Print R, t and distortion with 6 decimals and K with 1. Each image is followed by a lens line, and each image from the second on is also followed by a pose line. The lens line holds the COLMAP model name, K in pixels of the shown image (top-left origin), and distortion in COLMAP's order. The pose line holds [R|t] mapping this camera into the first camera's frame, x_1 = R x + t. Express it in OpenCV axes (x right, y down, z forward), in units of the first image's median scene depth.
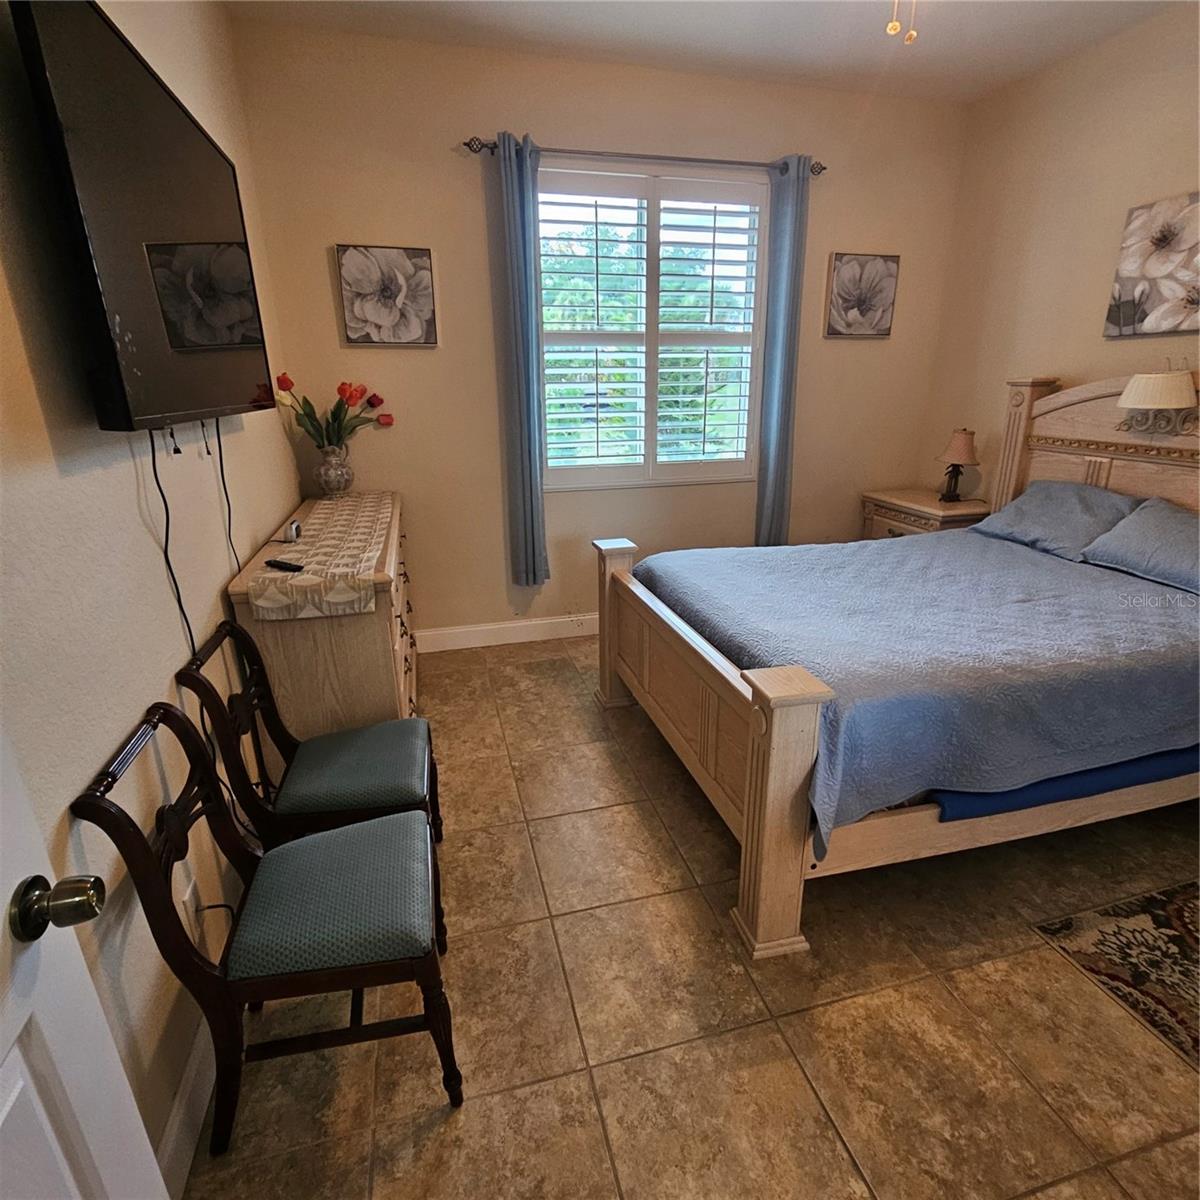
lens RADIAL K [[669.1, 0, 607.7], [0, 669.1, 606.1], [0, 0, 1]] dist [0.000110, -0.001656]
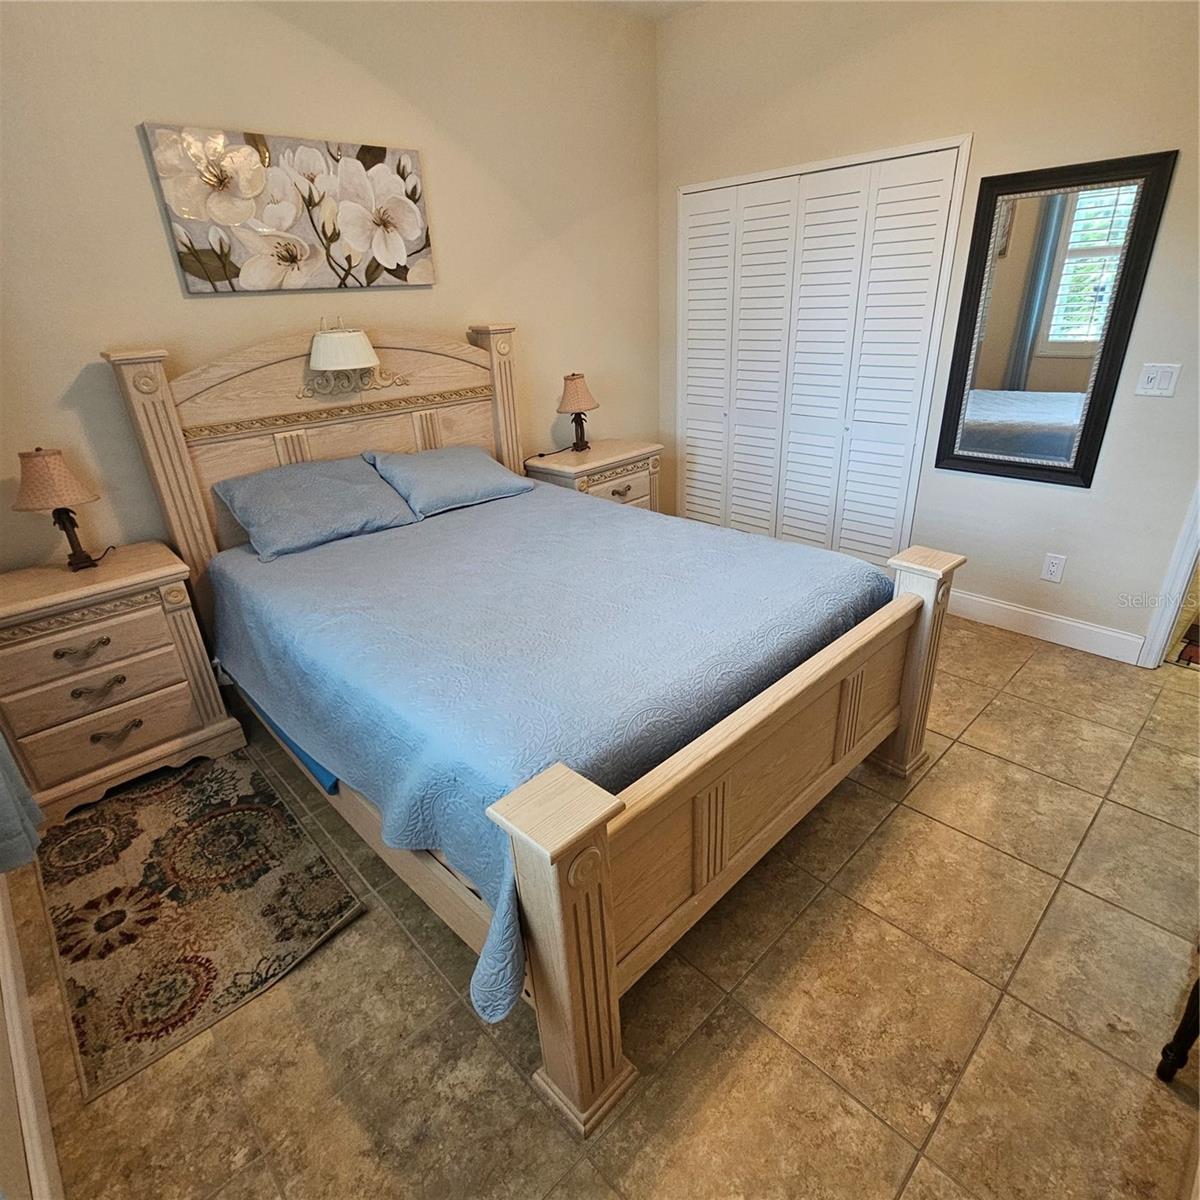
lens RADIAL K [[669.1, 0, 607.7], [0, 669.1, 606.1], [0, 0, 1]] dist [0.000110, -0.001656]
pose [[-0.478085, -0.332655, 0.812881, -0.289355], [0.332483, 0.788084, 0.518052, -0.384280], [-0.812951, 0.517942, -0.266169, 1.079969]]
